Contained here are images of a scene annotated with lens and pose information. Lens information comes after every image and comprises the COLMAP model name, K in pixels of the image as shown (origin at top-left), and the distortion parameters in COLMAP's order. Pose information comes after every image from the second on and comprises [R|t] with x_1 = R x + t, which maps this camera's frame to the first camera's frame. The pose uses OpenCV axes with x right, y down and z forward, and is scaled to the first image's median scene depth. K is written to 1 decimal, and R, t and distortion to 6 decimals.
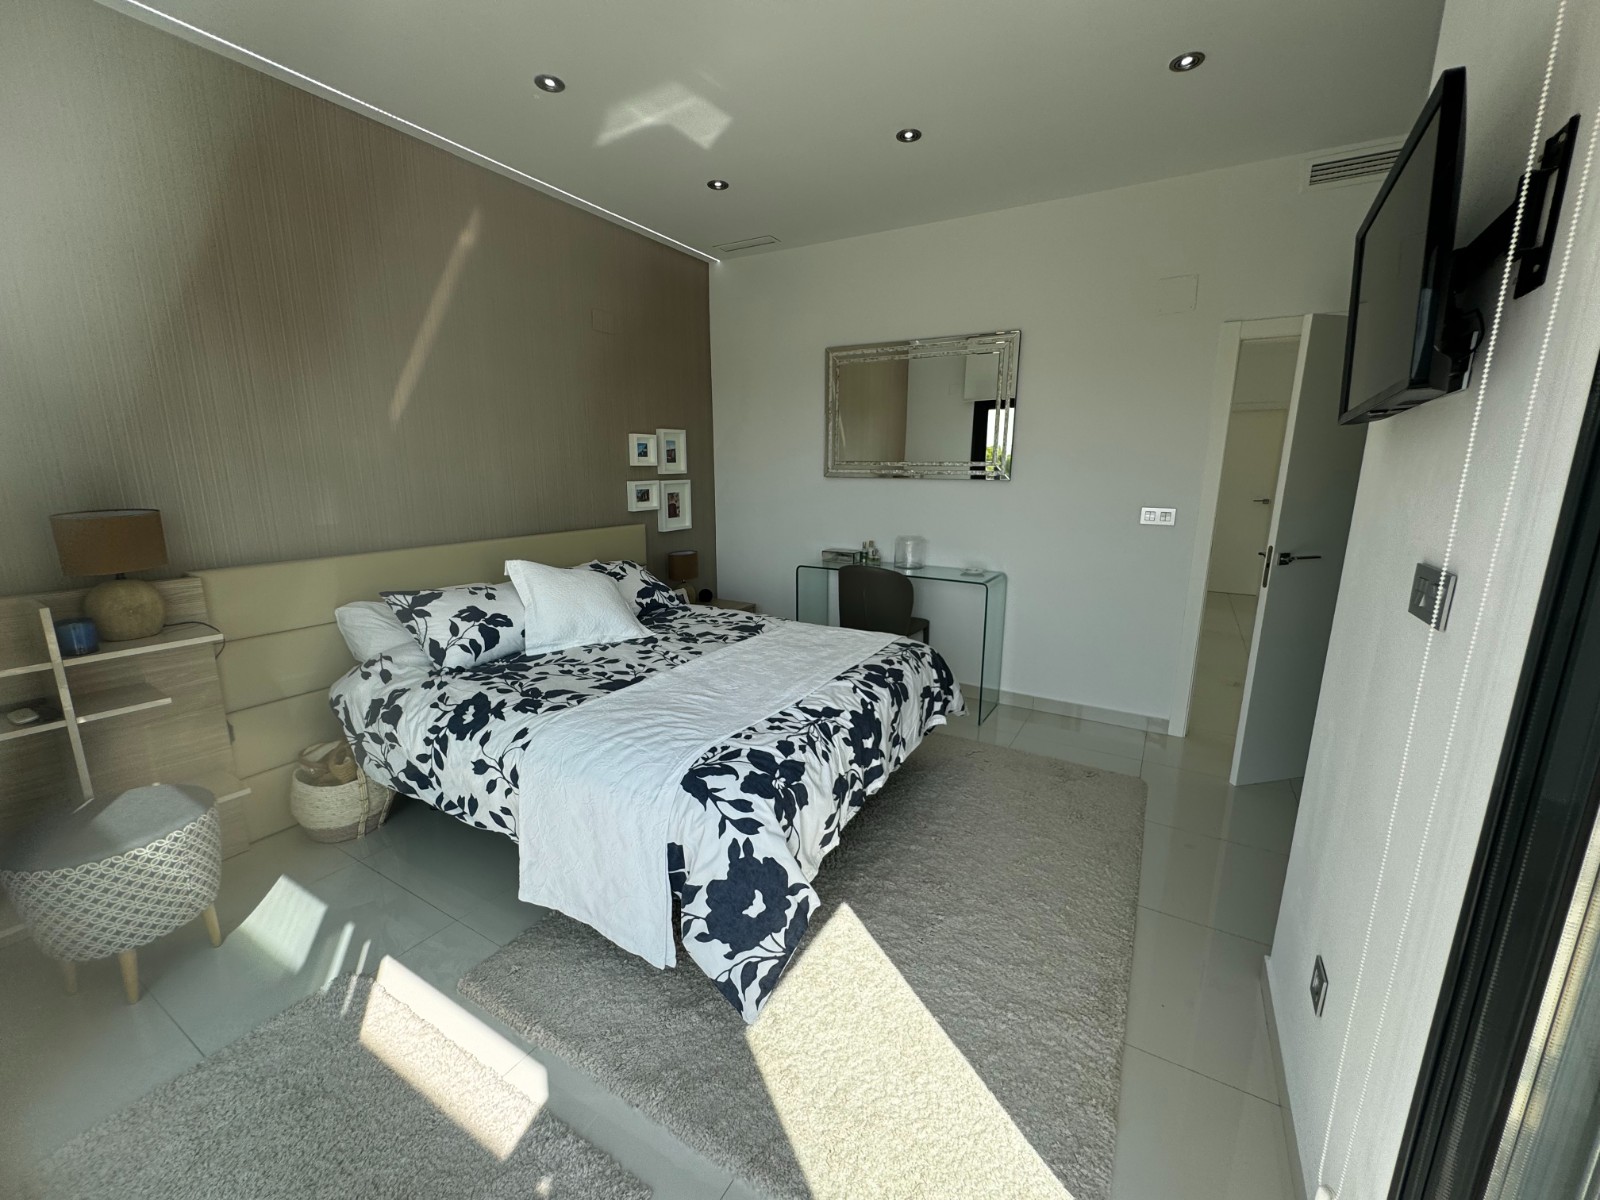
lens RADIAL K [[643.9, 0, 799.0], [0, 643.9, 596.5], [0, 0, 1]] dist [-0.001534, 0.000843]
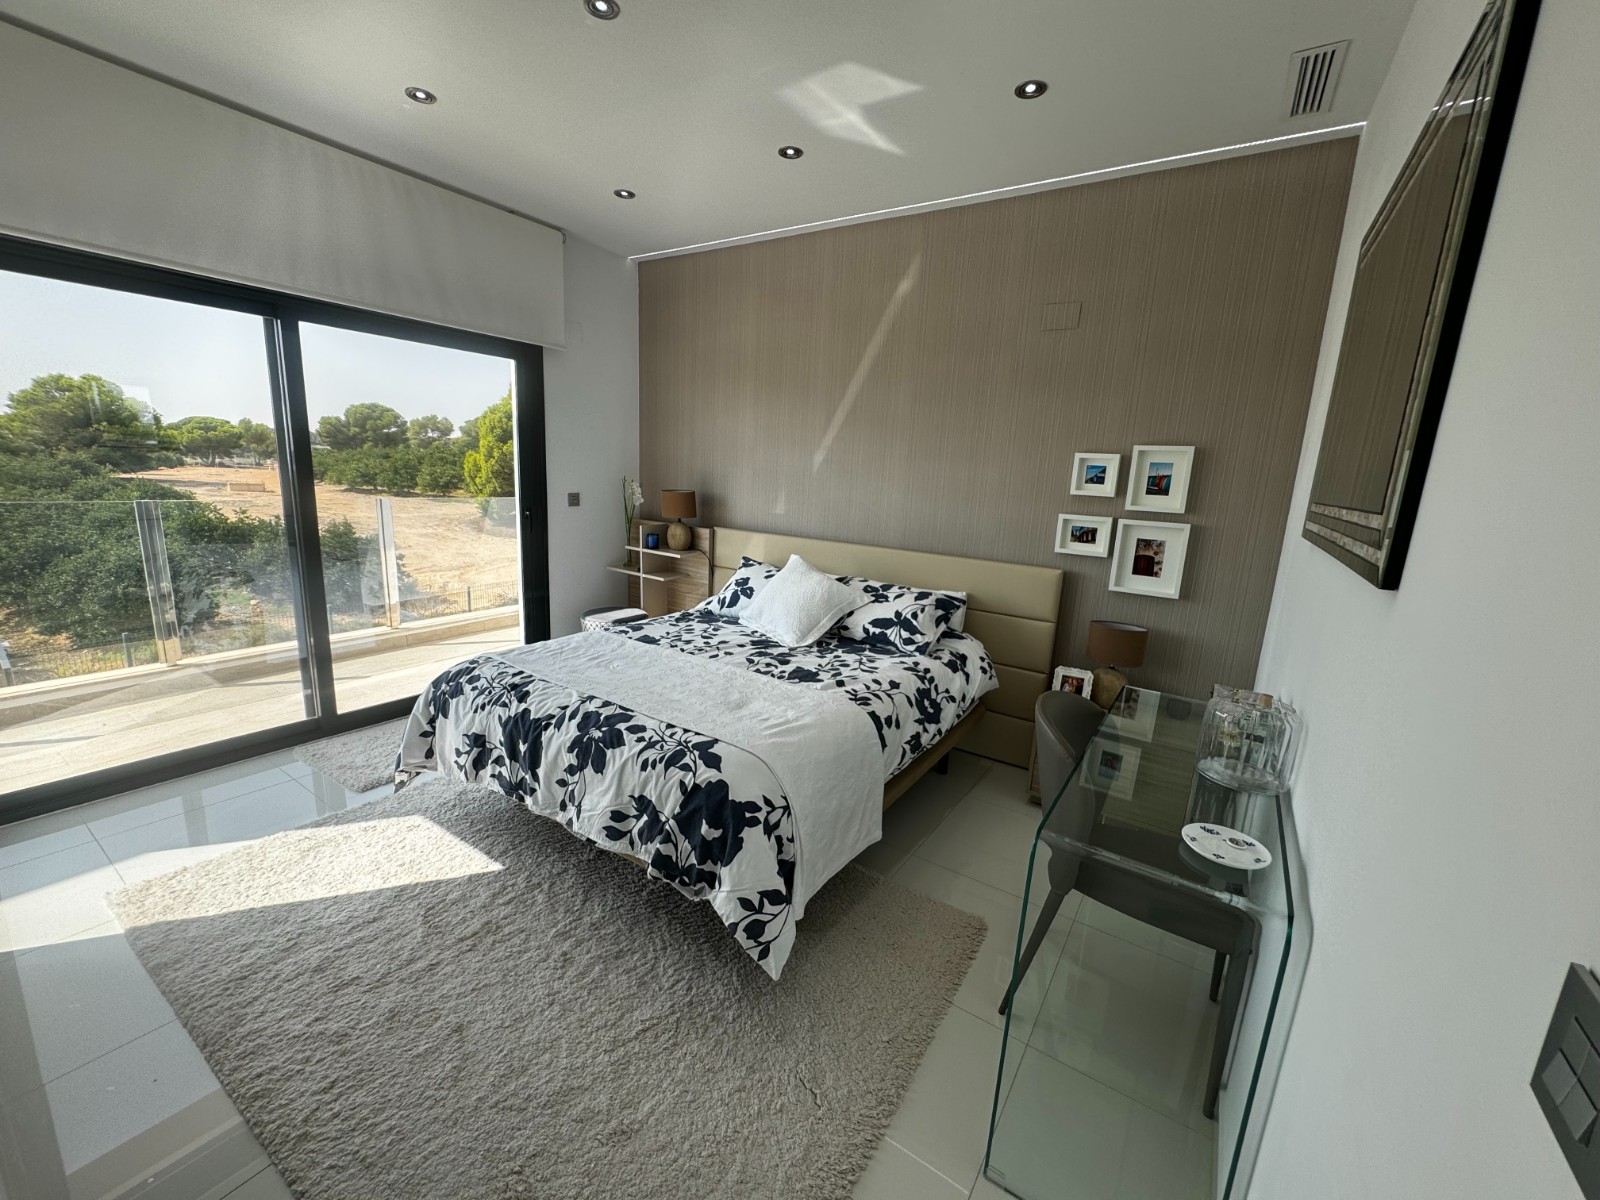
lens RADIAL K [[645.2, 0, 802.4], [0, 645.2, 596.7], [0, 0, 1]] dist [-0.002388, 0.001137]
pose [[-0.053987, 0.188901, -0.980511, 1.057024], [-0.253544, 0.947168, 0.196438, -0.309256], [0.965816, 0.259208, -0.003240, 1.423502]]
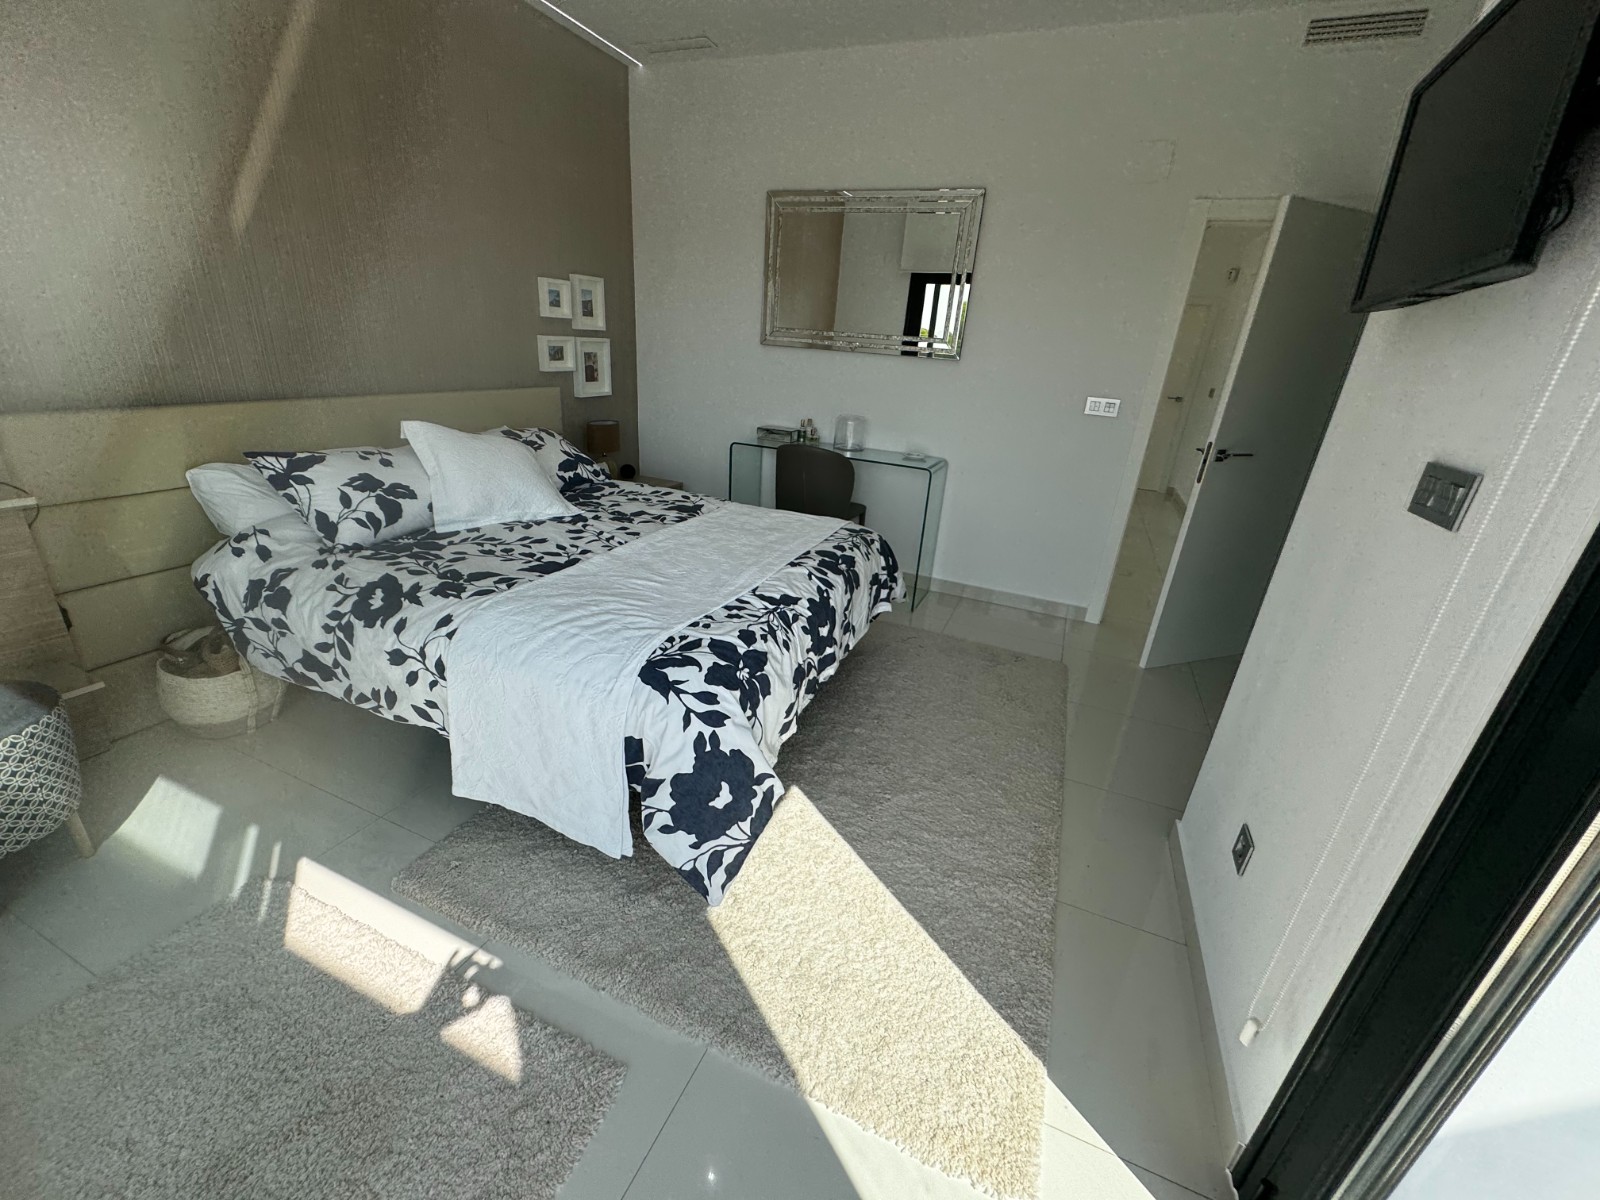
lens RADIAL K [[643.9, 0, 799.0], [0, 643.9, 596.5], [0, 0, 1]] dist [-0.001534, 0.000843]
pose [[0.989649, 0.009090, 0.143219, -0.072868], [-0.034667, 0.983578, 0.177123, 0.005636], [-0.139258, -0.180255, 0.973712, 0.072027]]
